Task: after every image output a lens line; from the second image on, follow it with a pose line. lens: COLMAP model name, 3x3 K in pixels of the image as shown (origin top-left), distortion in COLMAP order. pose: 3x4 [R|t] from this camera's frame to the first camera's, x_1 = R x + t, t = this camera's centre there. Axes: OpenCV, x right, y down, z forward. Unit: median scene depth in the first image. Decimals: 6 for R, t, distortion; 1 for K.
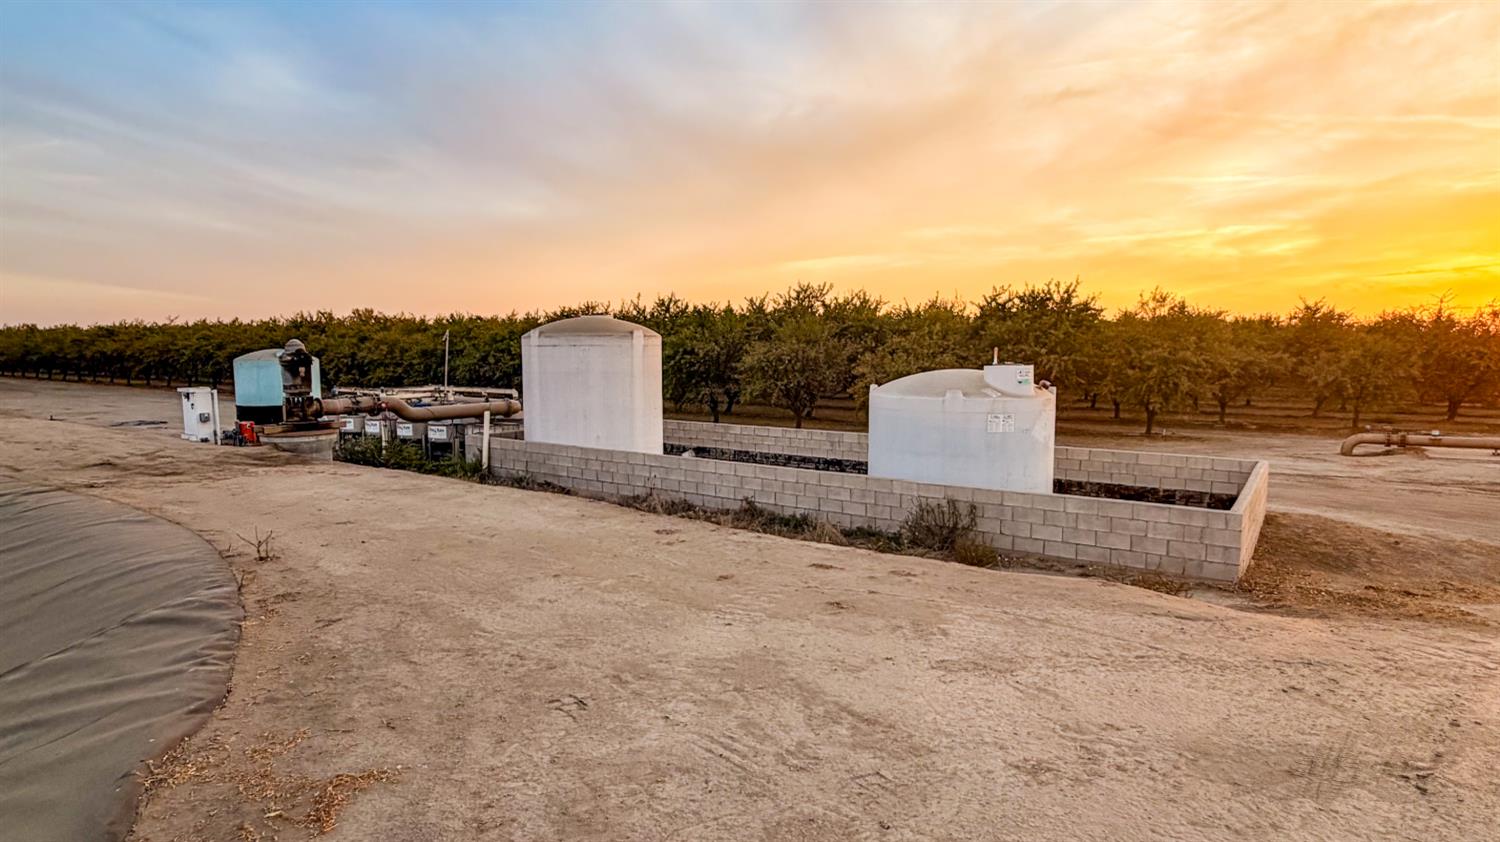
lens RADIAL K [[804.2, 0, 735.1], [0, 804.2, 433.6], [0, 0, 1]] dist [0.001175, 0.004221]
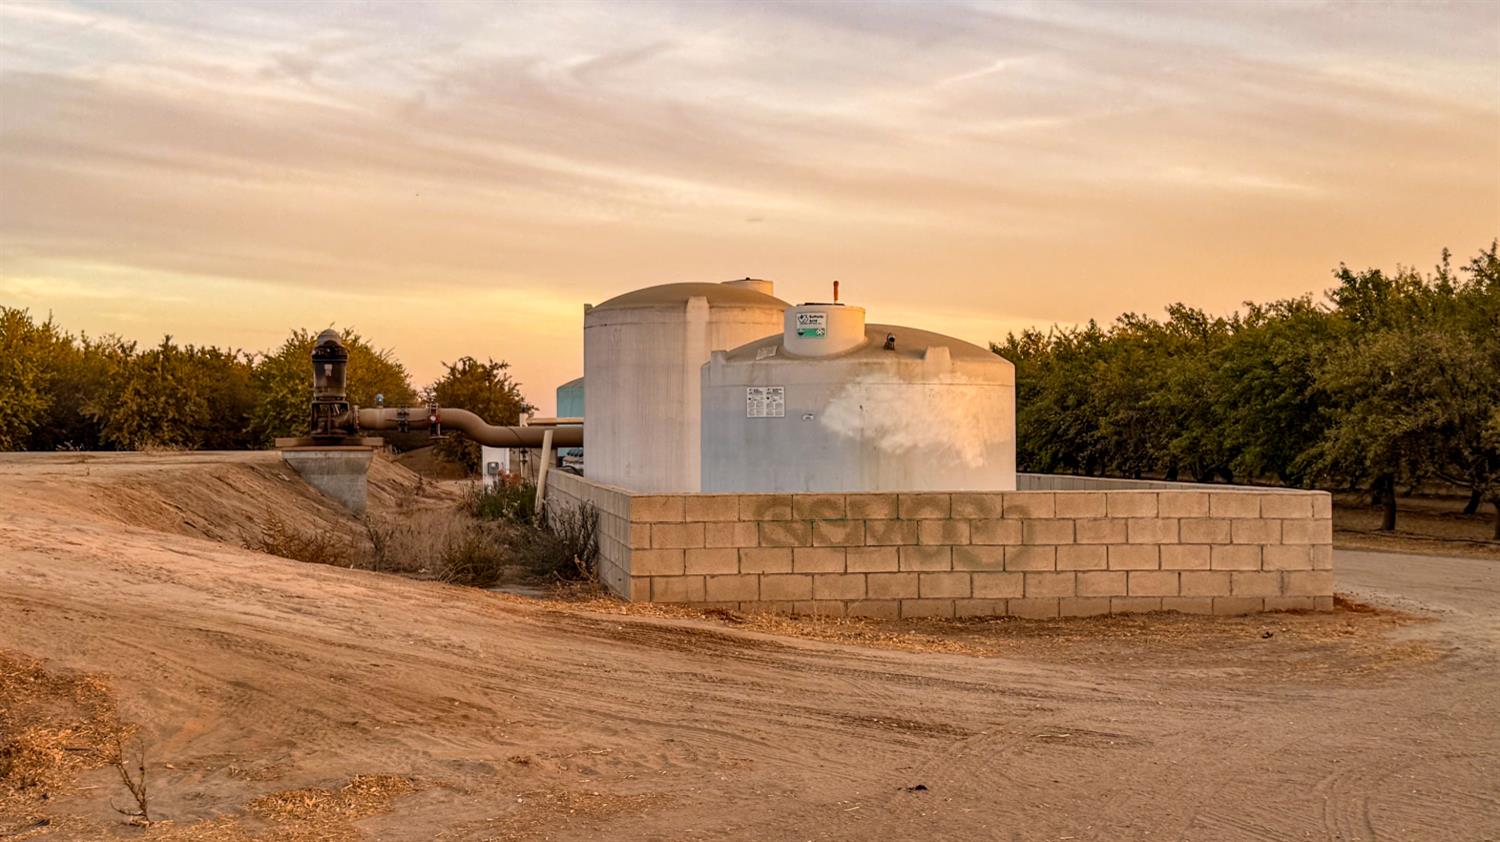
lens RADIAL K [[1990.5, 0, 756.3], [0, 1990.5, 432.2], [0, 0, 1]] dist [0.127098, 0.000000]
pose [[0.696397, -0.004827, -0.717640, 1.398950], [-0.073562, 0.994230, -0.078072, 0.126834], [0.713876, 0.107160, 0.692024, -0.035442]]
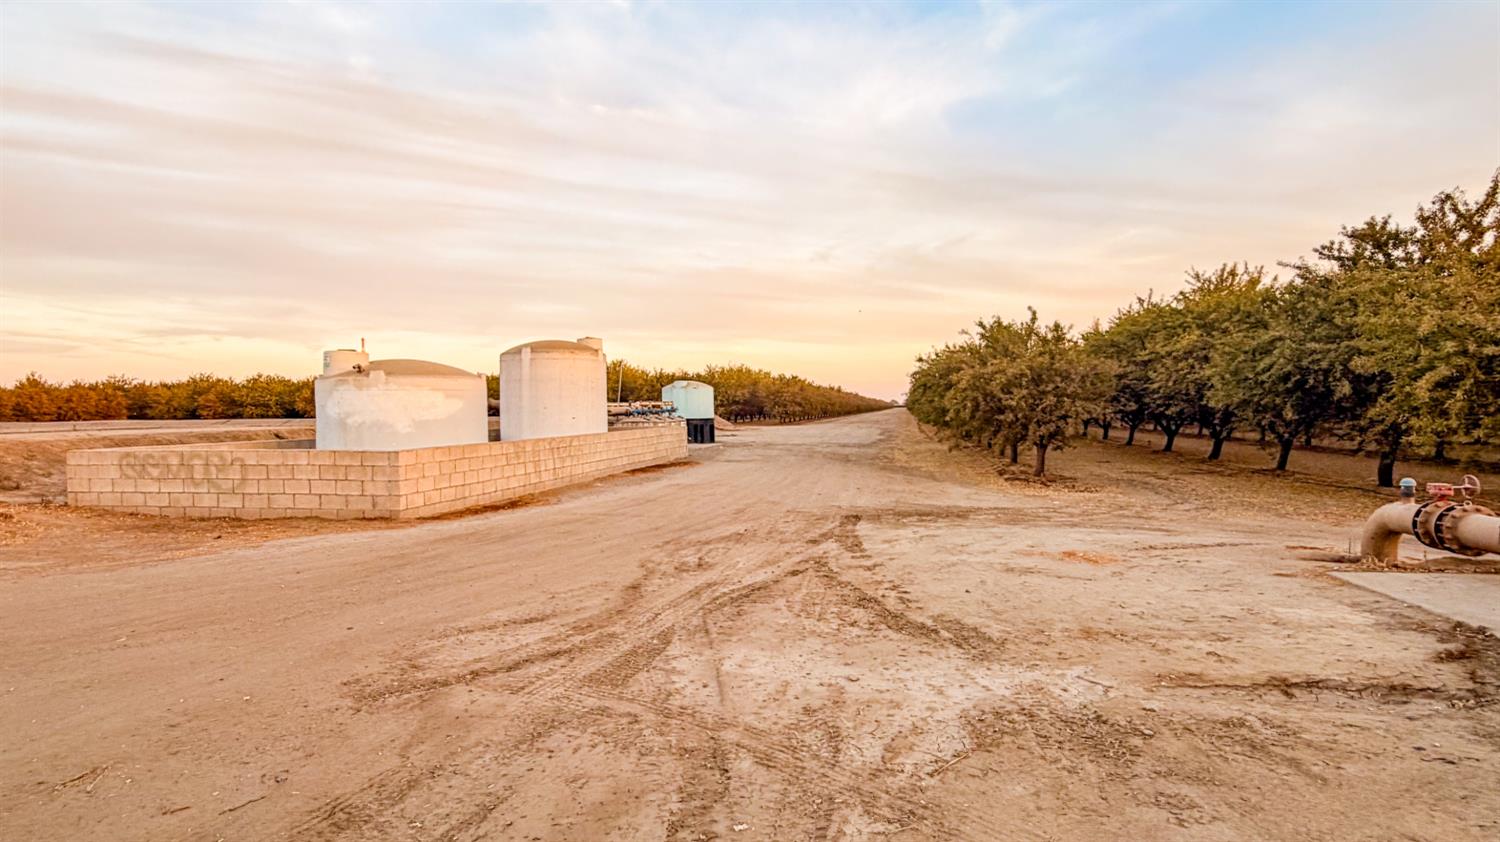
lens RADIAL K [[804.2, 0, 750.7], [0, 804.2, 484.3], [0, 0, 1]] dist [0.001175, 0.004221]
pose [[0.414684, 0.080247, -0.906420, 1.702789], [-0.085945, 0.995105, 0.048779, -0.001943], [0.905897, 0.057675, 0.419551, 1.091566]]
